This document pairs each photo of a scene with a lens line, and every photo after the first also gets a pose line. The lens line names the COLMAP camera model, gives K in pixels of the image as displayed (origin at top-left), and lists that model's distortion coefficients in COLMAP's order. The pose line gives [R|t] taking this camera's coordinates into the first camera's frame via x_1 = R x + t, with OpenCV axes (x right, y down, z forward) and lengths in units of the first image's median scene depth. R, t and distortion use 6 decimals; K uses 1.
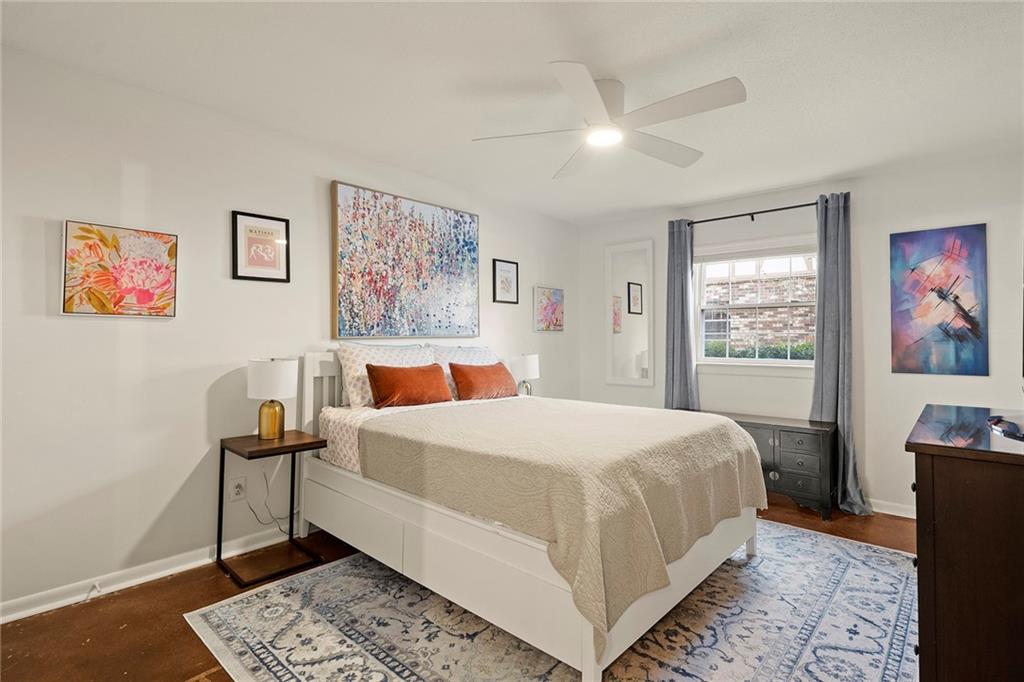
lens RADIAL K [[474.0, 0, 520.0], [0, 474.0, 348.6], [0, 0, 1]] dist [0.000753, 0.000852]
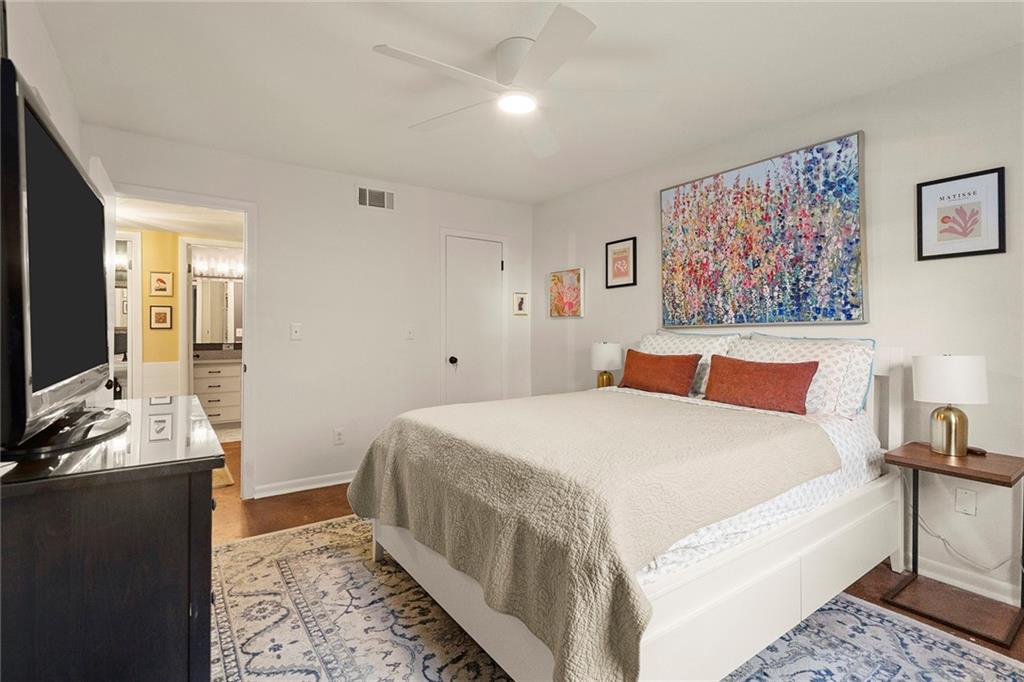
lens RADIAL K [[474.0, 0, 520.0], [0, 474.0, 348.6], [0, 0, 1]] dist [0.000753, 0.000852]
pose [[-0.175913, 0.033766, -0.983826, 0.744729], [-0.019758, 0.999089, 0.037822, -0.007012], [0.984207, 0.026092, -0.175086, 0.801165]]
